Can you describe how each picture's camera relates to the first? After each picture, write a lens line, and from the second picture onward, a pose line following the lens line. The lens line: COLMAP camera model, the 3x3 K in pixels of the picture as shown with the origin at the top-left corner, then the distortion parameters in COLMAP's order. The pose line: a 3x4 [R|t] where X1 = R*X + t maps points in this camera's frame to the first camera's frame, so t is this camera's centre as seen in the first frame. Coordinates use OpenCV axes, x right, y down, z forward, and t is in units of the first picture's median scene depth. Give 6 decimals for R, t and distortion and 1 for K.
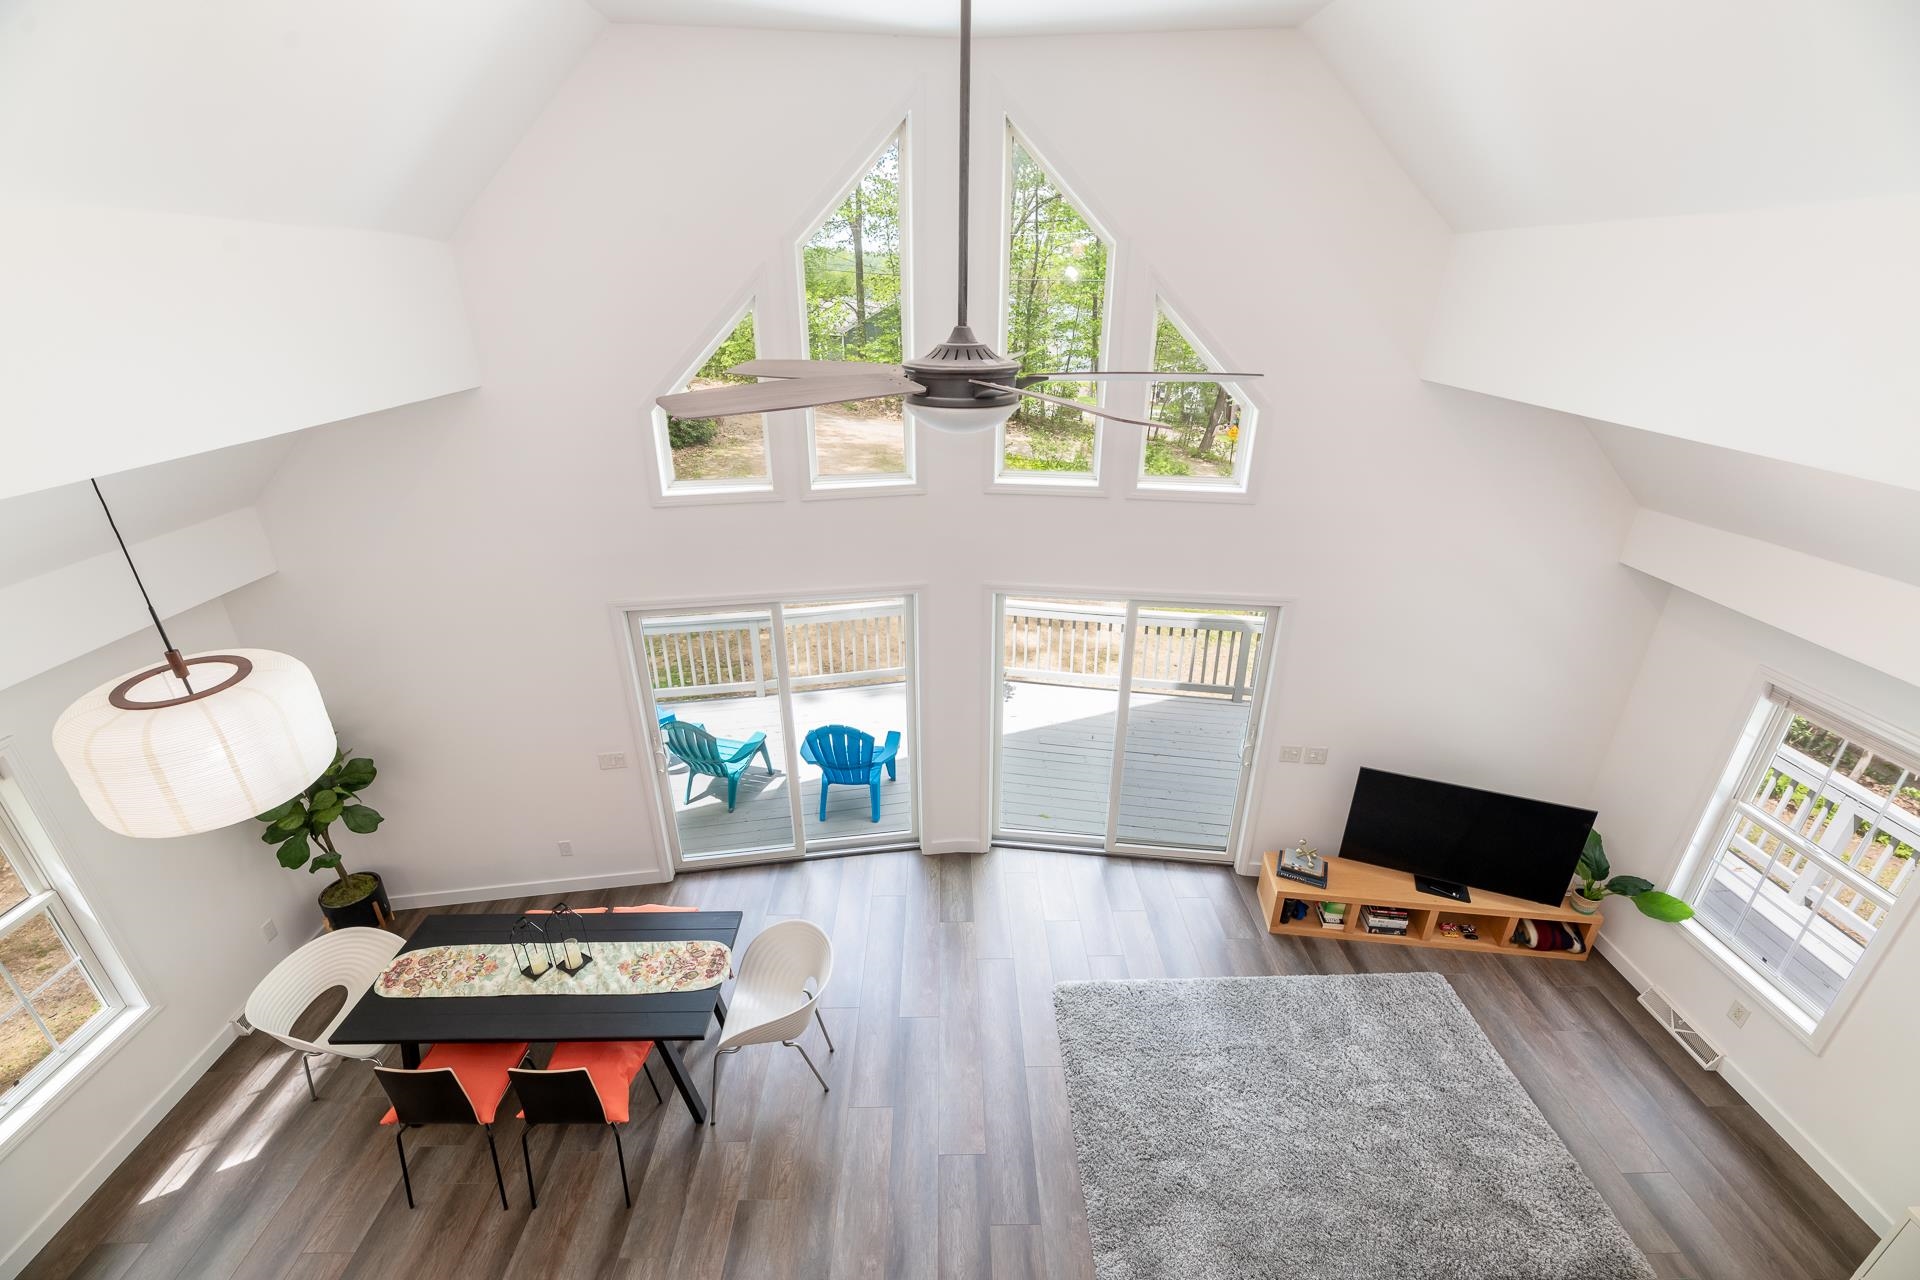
lens RADIAL K [[792.8, 0, 955.7], [0, 792.8, 633.8], [0, 0, 1]] dist [-0.000535, 0.000099]
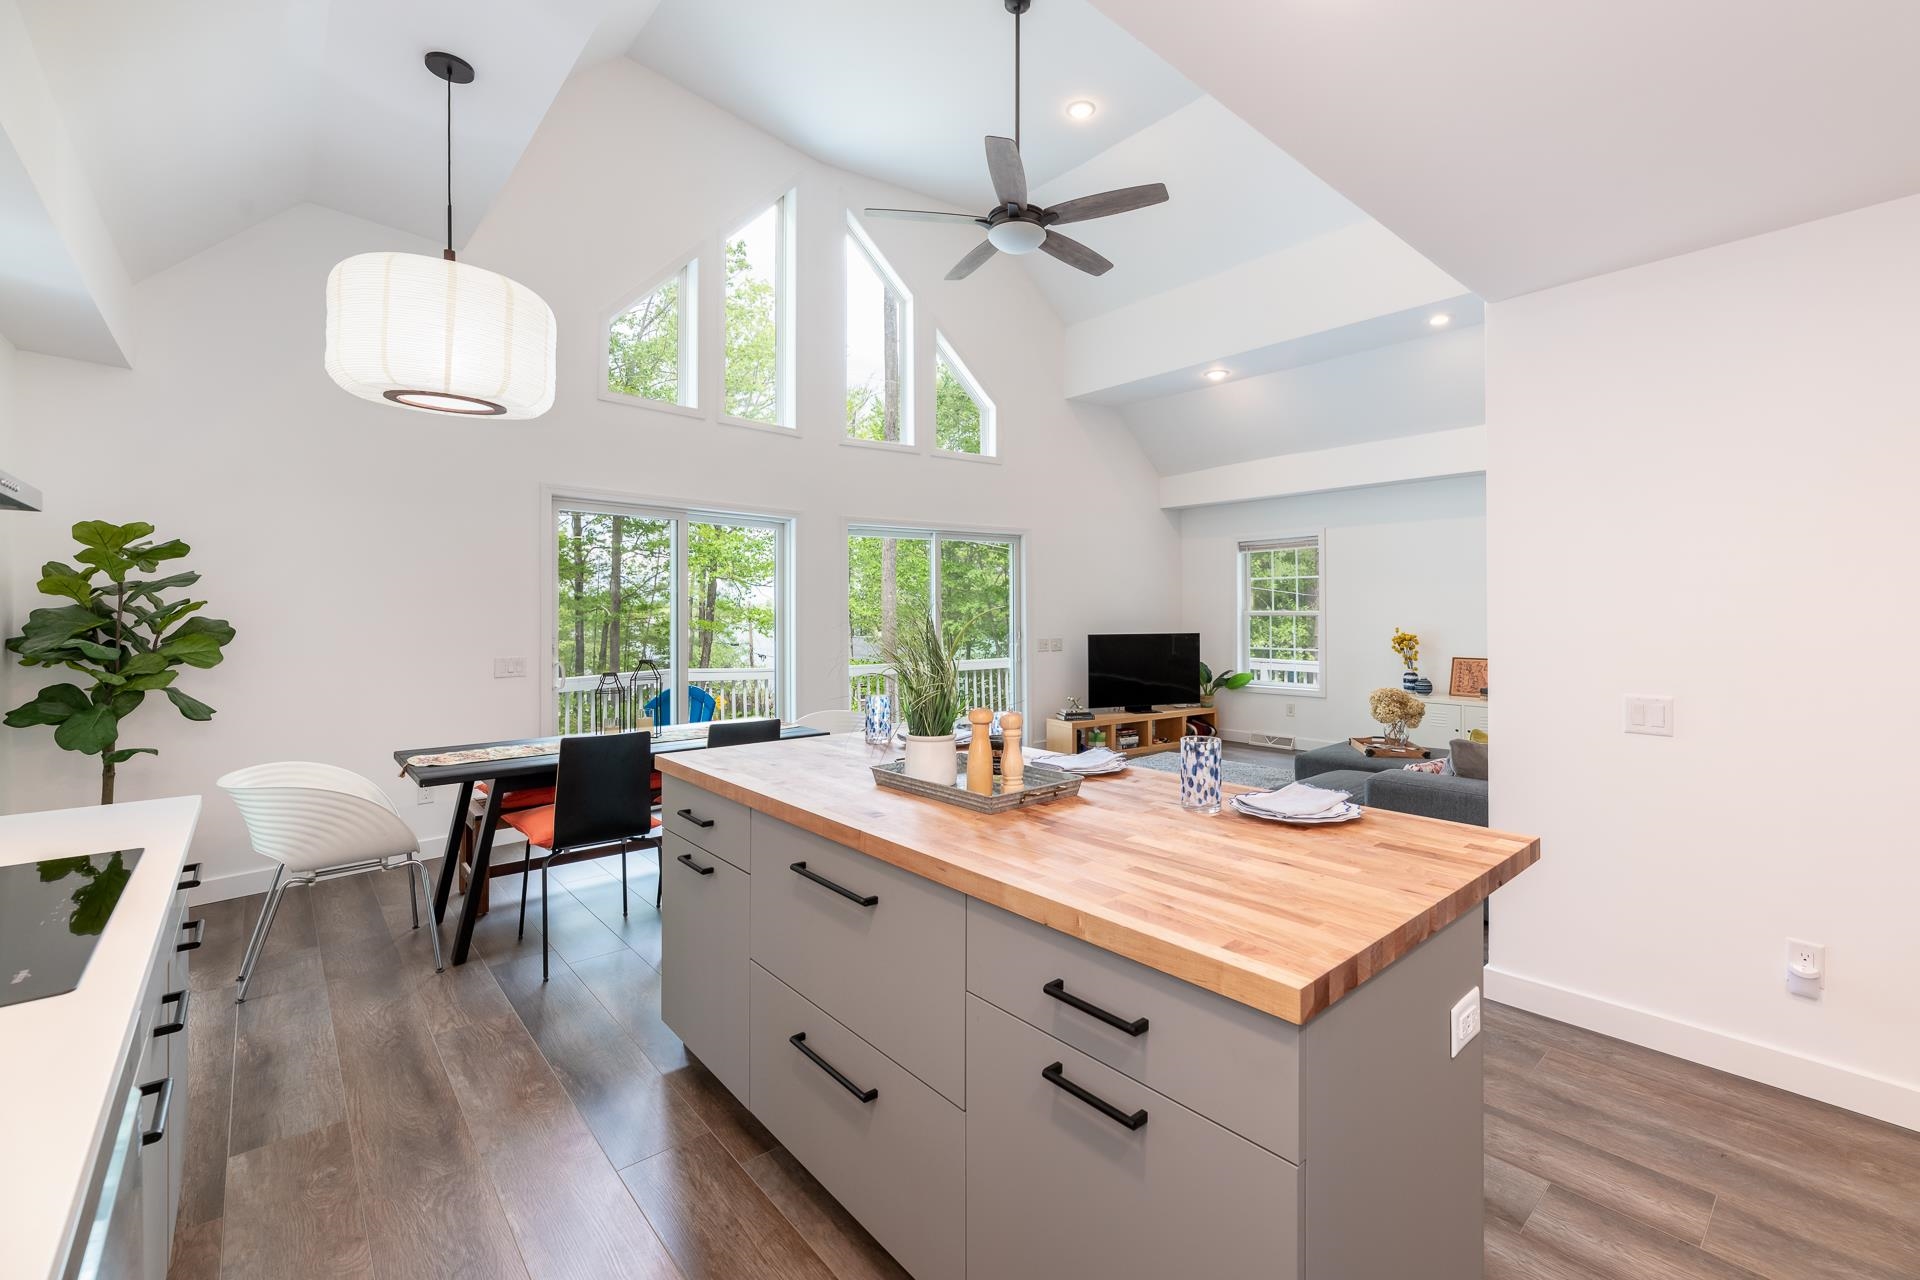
lens RADIAL K [[816.3, 0, 1000.8], [0, 816.3, 603.2], [0, 0, 1]] dist [-0.000321, -0.000006]
pose [[0.750875, 0.004702, 0.660427, -0.673614], [0.271866, 0.909122, -0.315572, 0.578734], [-0.601893, 0.416503, 0.681359, 0.004555]]
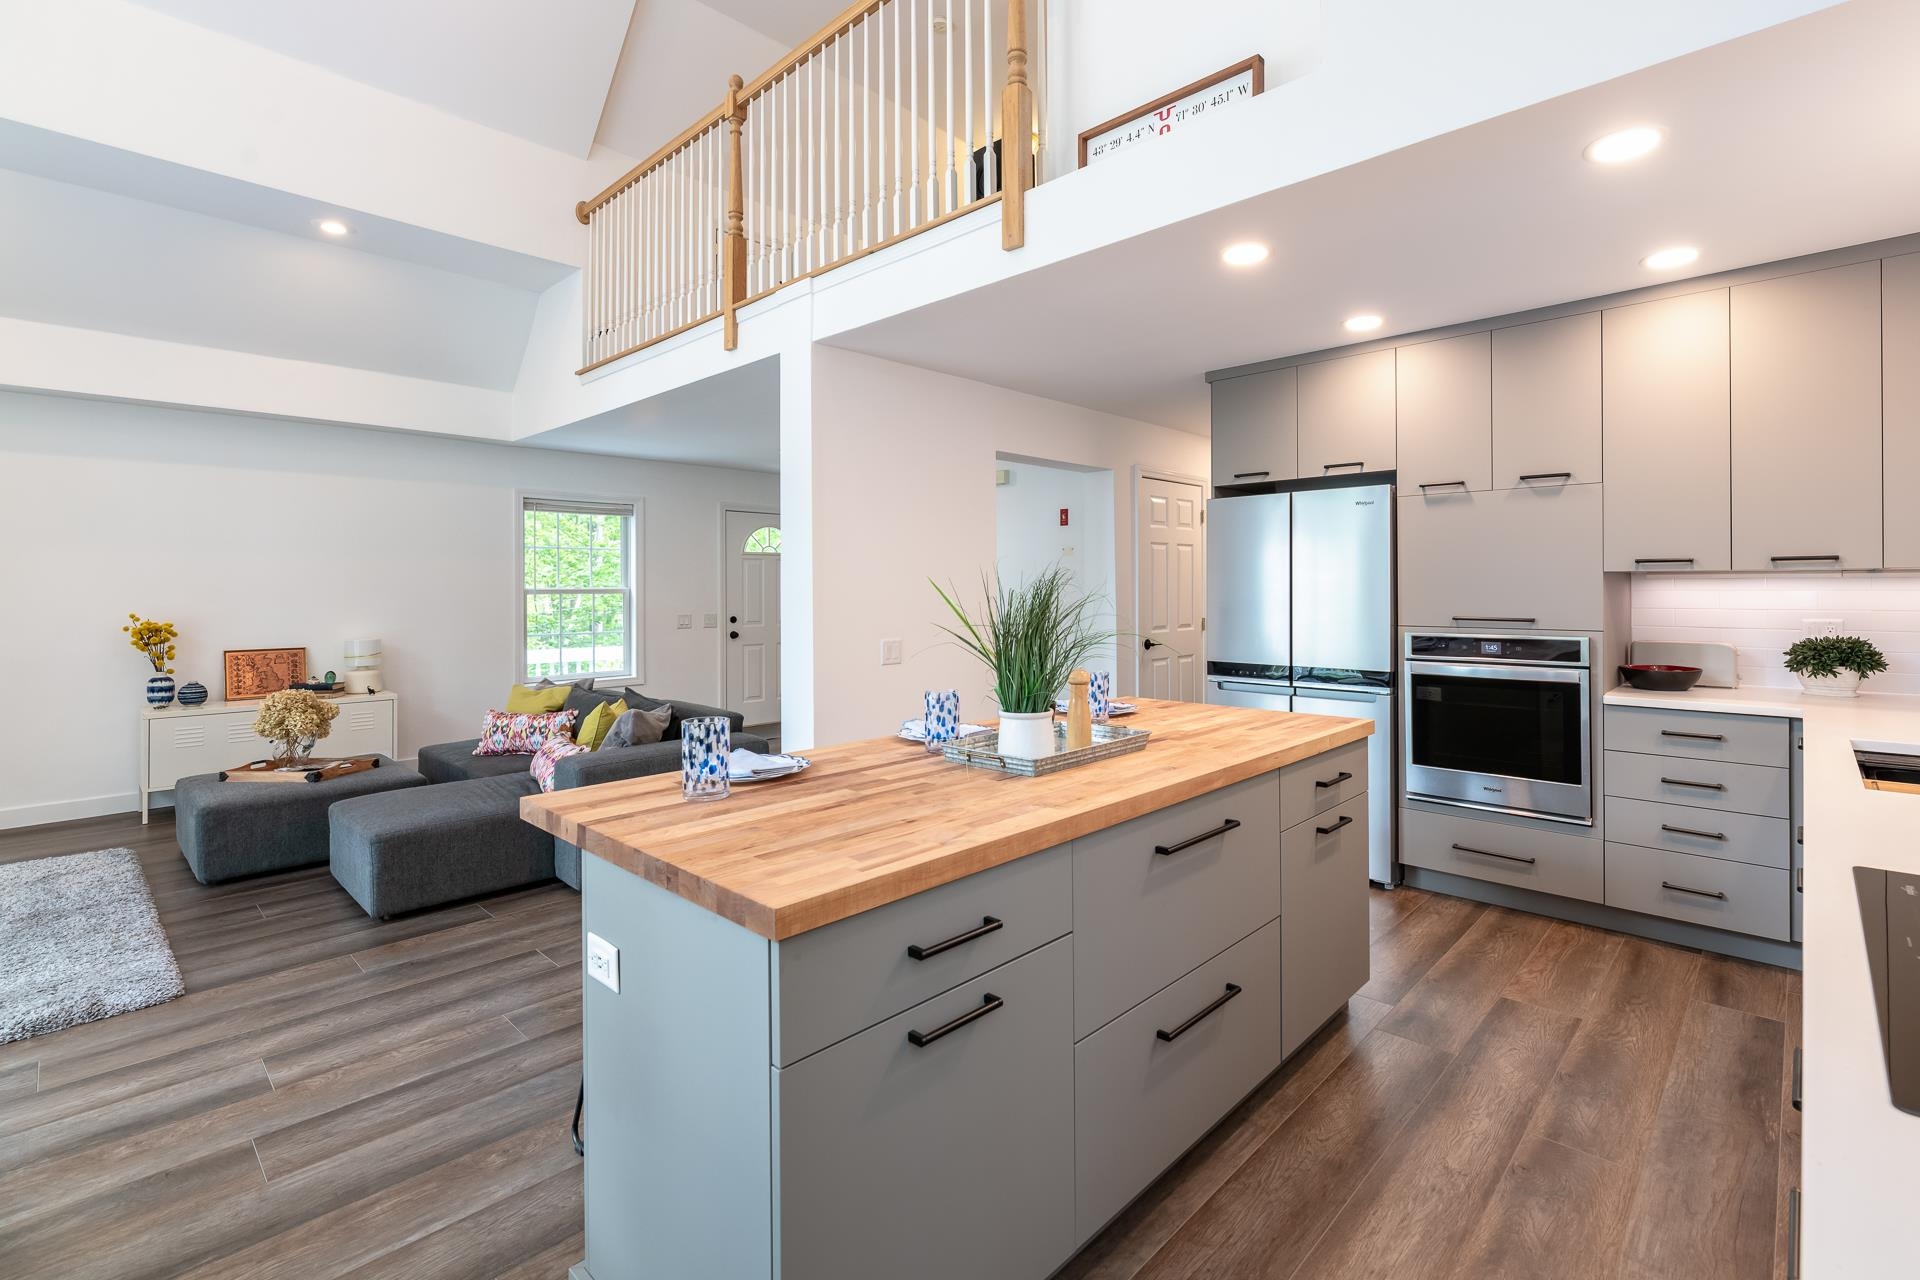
lens RADIAL K [[867.3, 0, 1039.7], [0, 867.3, 584.0], [0, 0, 1]] dist [-0.001525, -0.000339]
pose [[-0.741835, 0.007553, 0.670540, -0.704551], [0.278613, 0.913016, 0.297953, 0.311784], [-0.609963, 0.407853, -0.679412, 0.615554]]
